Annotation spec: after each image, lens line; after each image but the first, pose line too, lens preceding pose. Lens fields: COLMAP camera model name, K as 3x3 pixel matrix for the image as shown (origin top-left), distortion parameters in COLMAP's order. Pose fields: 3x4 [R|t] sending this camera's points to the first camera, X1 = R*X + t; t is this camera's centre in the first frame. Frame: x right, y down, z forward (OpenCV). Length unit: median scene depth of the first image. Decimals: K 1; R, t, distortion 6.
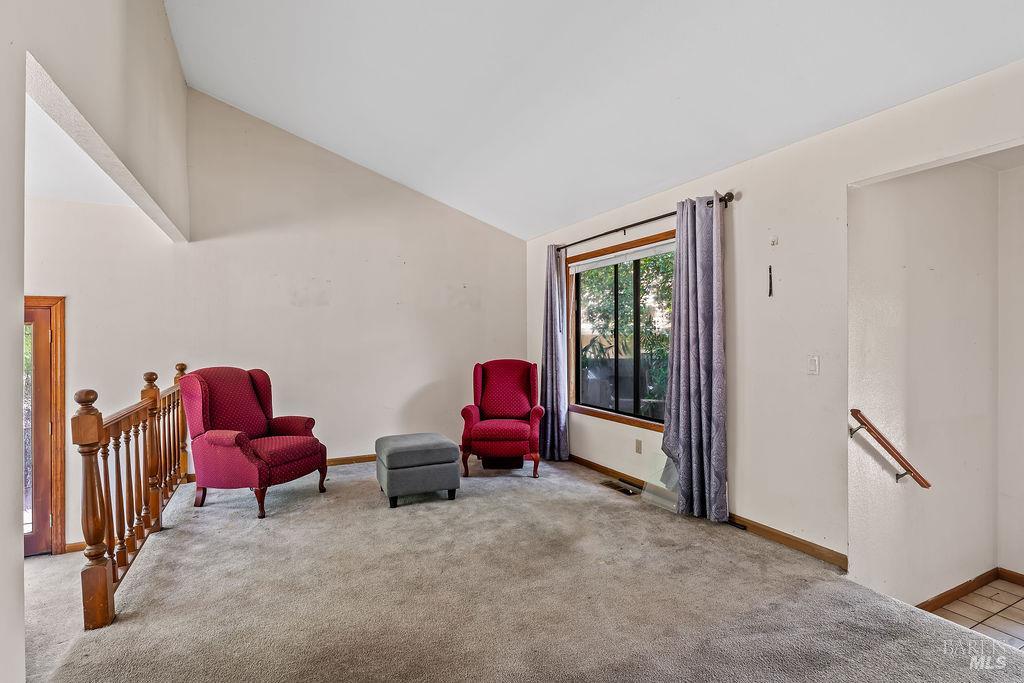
lens RADIAL K [[486.3, 0, 514.4], [0, 486.3, 339.5], [0, 0, 1]] dist [-0.014239, 0.000330]
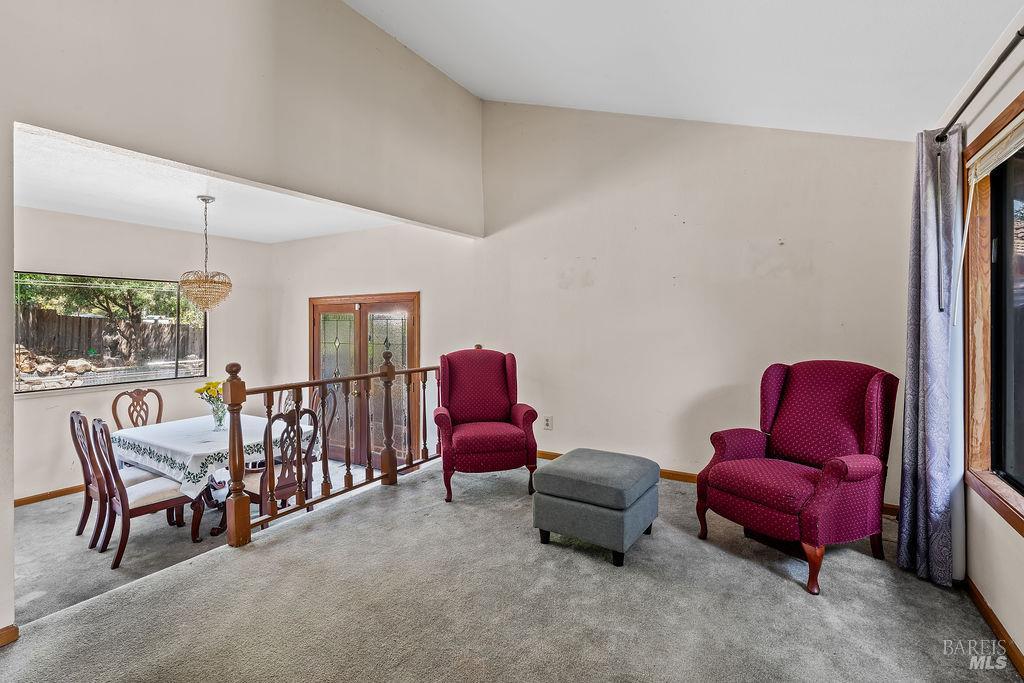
lens RADIAL K [[467.3, 0, 520.4], [0, 467.3, 325.5], [0, 0, 1]] dist [-0.010483, 0.002377]
pose [[0.538092, 0.008495, -0.842843, 0.292138], [-0.002598, 0.999961, 0.008420, -0.004990], [0.842882, -0.002341, 0.538093, 0.469230]]
